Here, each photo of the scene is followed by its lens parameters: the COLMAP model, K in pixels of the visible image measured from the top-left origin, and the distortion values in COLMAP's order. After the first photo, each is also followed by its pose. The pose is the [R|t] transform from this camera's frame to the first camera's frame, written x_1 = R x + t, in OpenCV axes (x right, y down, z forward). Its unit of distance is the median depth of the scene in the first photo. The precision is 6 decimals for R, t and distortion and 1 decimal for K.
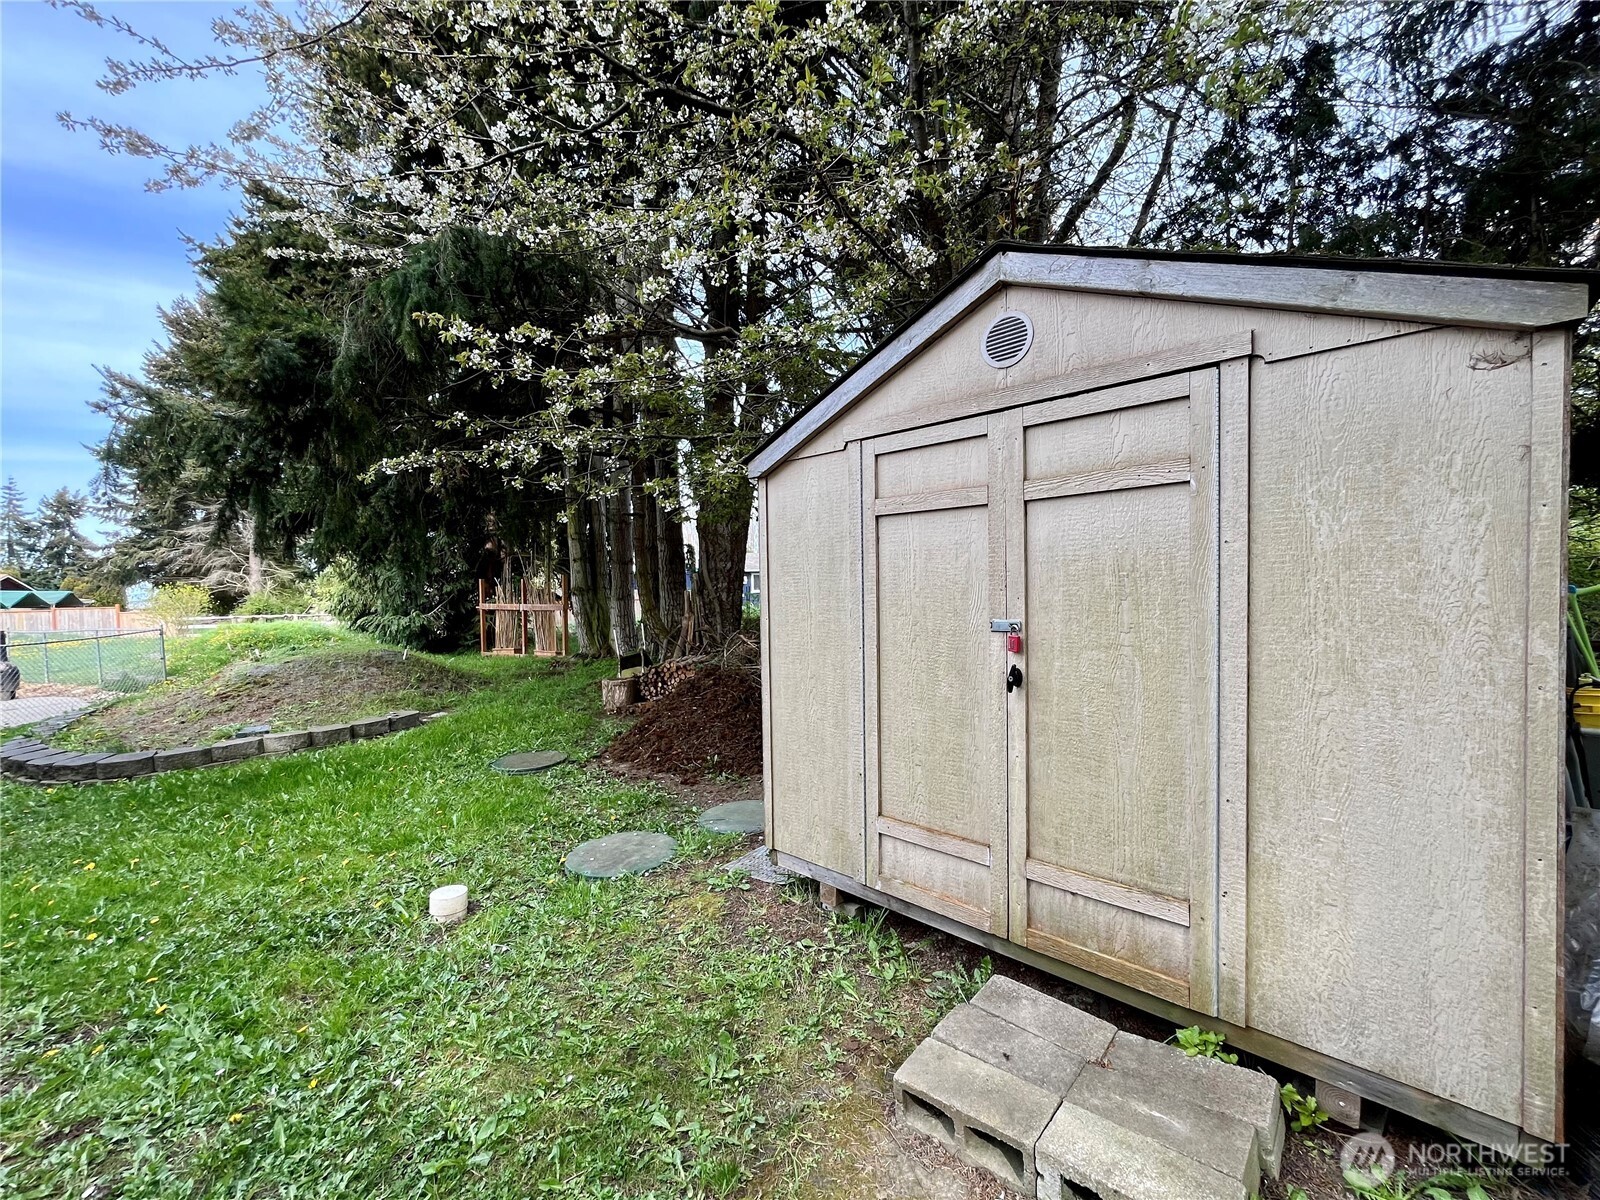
lens RADIAL K [[644.8, 0, 800.8], [0, 644.8, 611.8], [0, 0, 1]] dist [-0.004337, 0.000392]
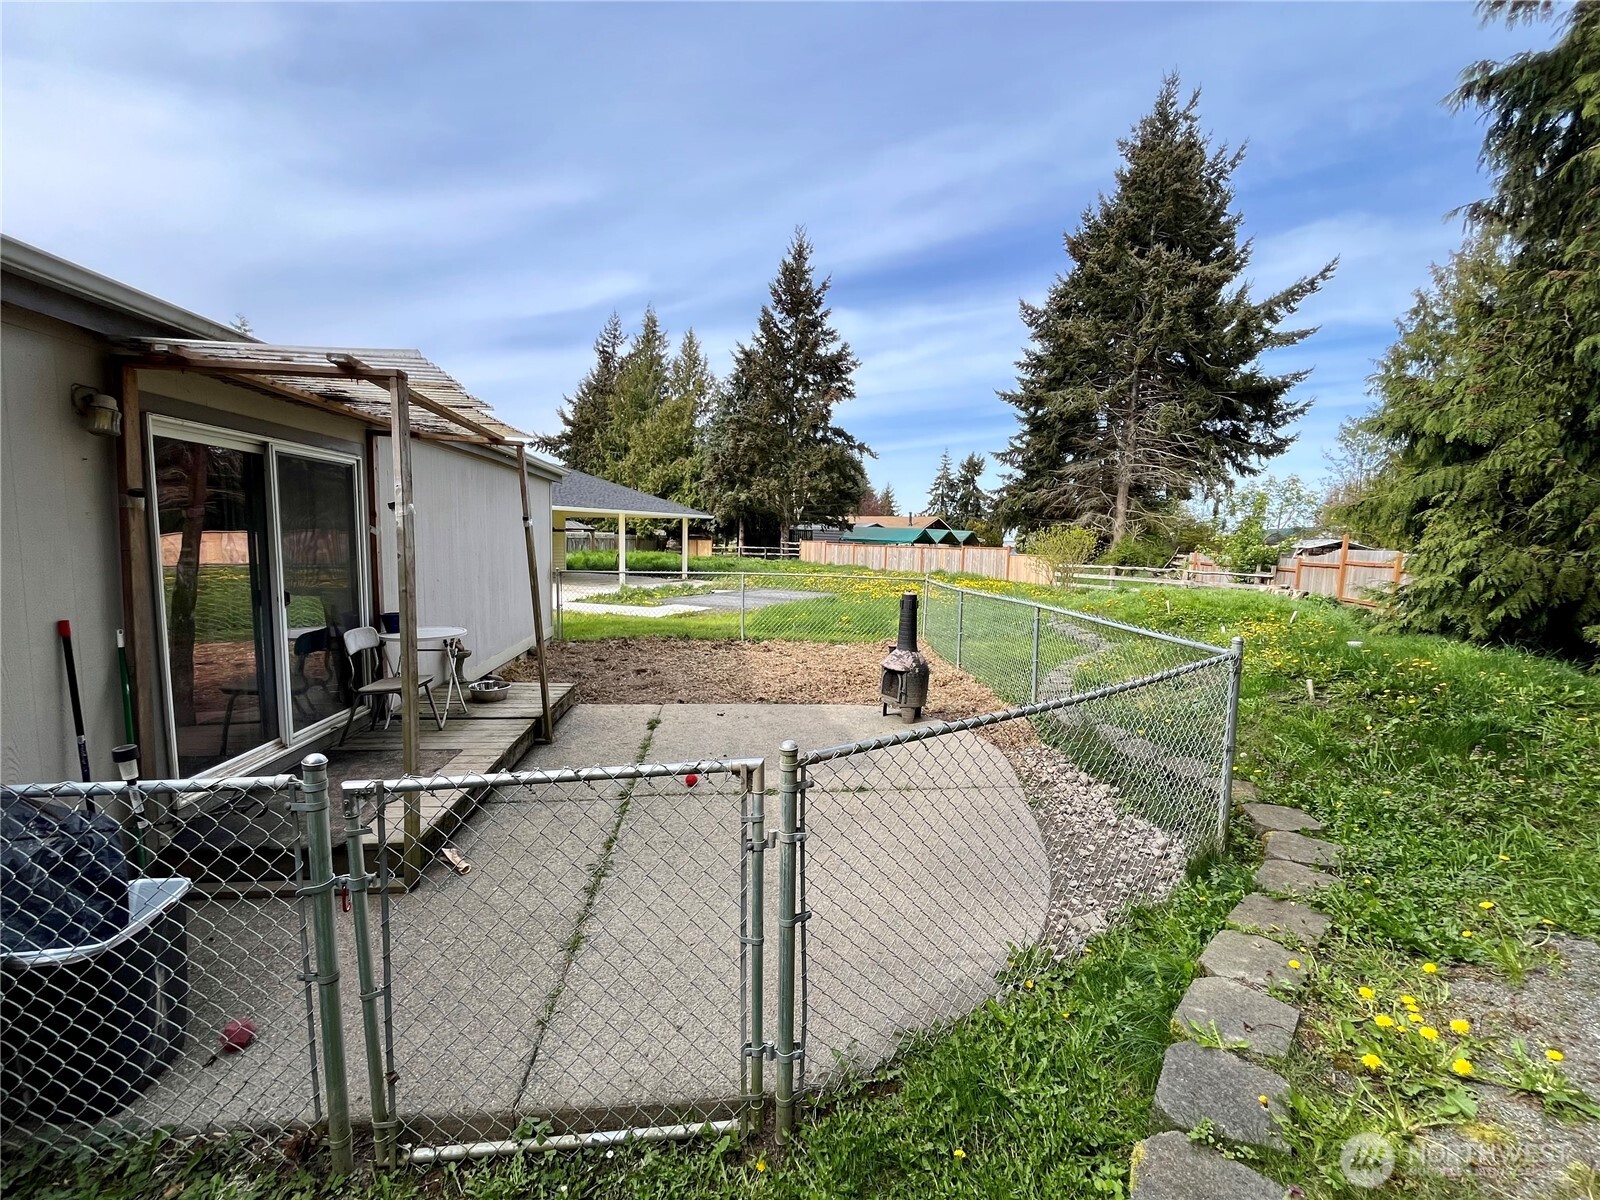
lens RADIAL K [[644.8, 0, 799.3], [0, 644.8, 600.1], [0, 0, 1]] dist [-0.004337, 0.000392]
pose [[0.450598, 0.117707, -0.884933, -0.260703], [-0.065871, 0.992951, 0.098534, -0.003598], [0.890294, 0.013893, 0.455175, 0.215089]]
